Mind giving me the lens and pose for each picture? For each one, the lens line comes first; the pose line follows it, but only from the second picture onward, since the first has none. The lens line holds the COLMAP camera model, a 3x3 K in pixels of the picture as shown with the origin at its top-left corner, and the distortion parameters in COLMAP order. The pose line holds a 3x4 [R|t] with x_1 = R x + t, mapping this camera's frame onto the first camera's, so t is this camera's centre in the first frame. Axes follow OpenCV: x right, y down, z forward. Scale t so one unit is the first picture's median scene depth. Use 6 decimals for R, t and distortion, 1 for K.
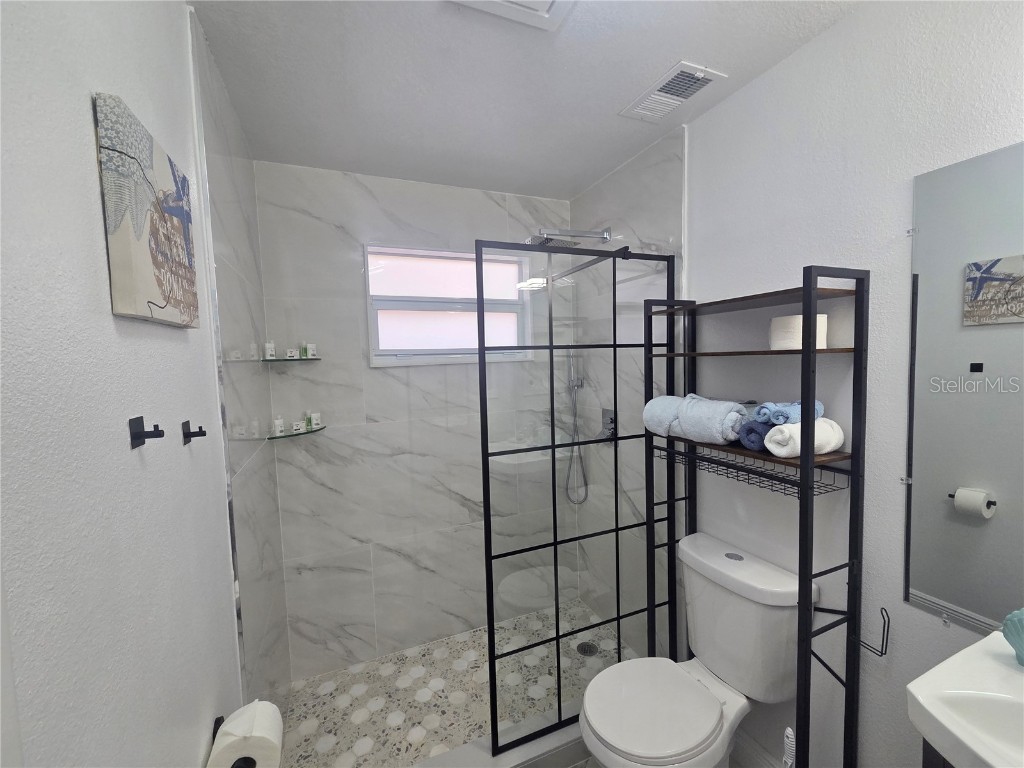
lens RADIAL K [[420.1, 0, 510.7], [0, 420.1, 384.8], [0, 0, 1]] dist [0.002906, -0.000243]
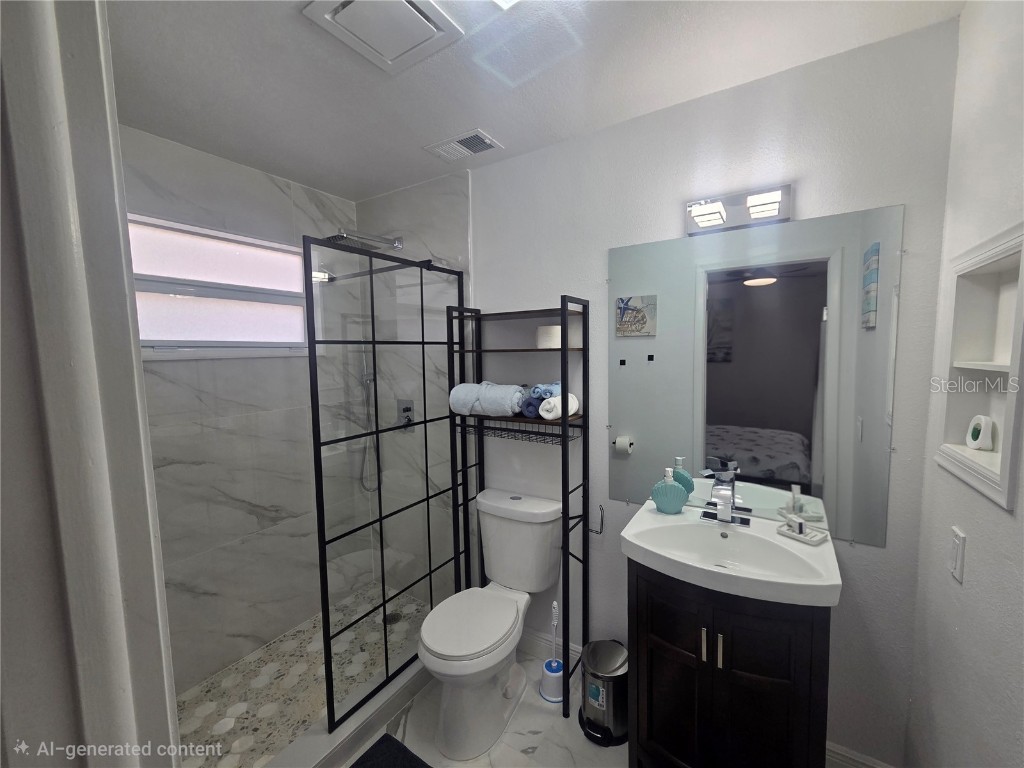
lens RADIAL K [[420.1, 0, 510.7], [0, 420.1, 384.8], [0, 0, 1]] dist [0.002906, -0.000243]
pose [[0.820383, -0.029903, 0.571031, -0.232716], [0.027577, 0.999539, 0.012723, 0.017109], [-0.571149, 0.005309, 0.820830, -0.110689]]
